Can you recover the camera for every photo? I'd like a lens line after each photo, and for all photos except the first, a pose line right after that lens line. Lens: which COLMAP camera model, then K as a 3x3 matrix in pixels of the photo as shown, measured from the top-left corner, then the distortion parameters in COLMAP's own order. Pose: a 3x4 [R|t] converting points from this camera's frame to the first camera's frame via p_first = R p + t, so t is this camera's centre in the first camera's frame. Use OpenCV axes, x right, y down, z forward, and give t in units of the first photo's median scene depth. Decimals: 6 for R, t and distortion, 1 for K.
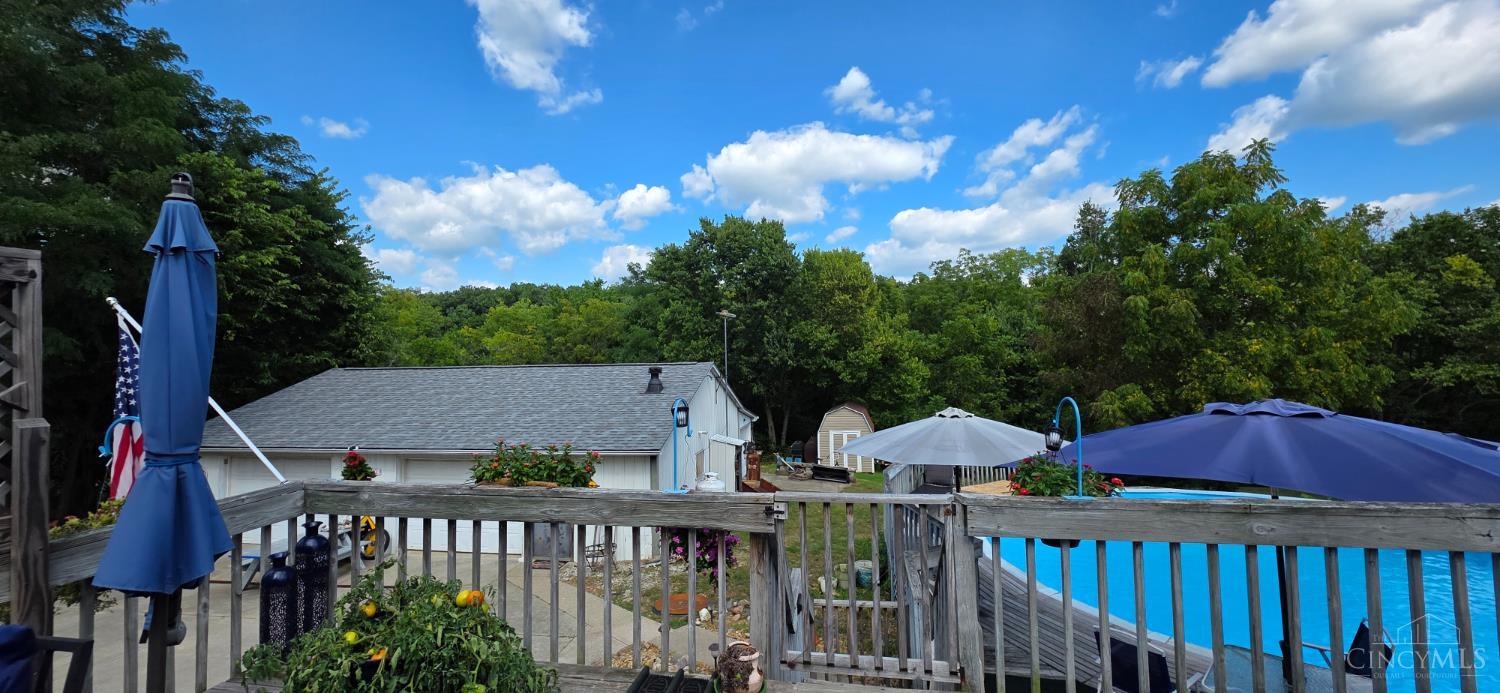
lens RADIAL K [[605.2, 0, 752.3], [0, 605.2, 349.5], [0, 0, 1]] dist [-0.002591, 0.000638]
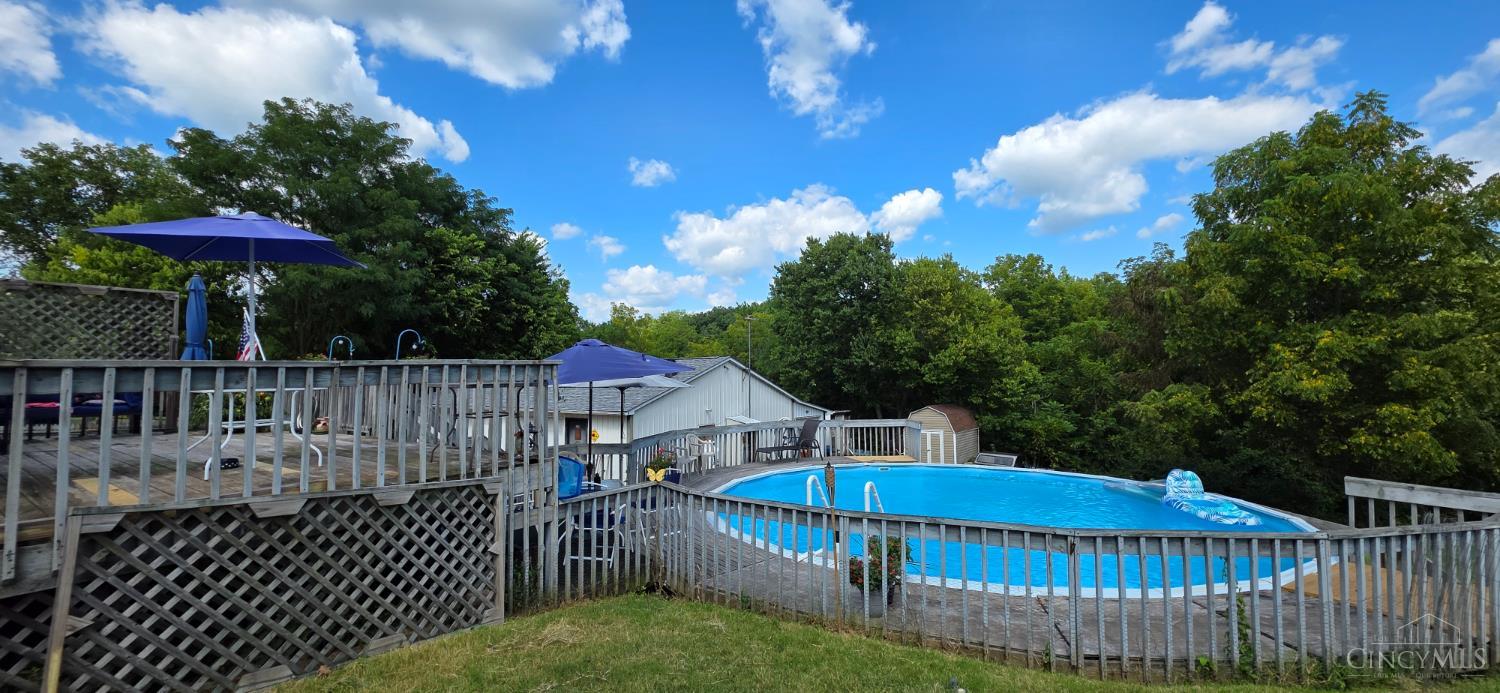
lens RADIAL K [[638.3, 0, 750.0], [0, 638.3, 348.9], [0, 0, 1]] dist [0.021481, 0.000178]
pose [[0.904423, -0.007069, -0.426579, 0.343696], [-0.005186, 0.999607, -0.027559, 0.026841], [0.426606, 0.027137, 0.904030, -0.126223]]
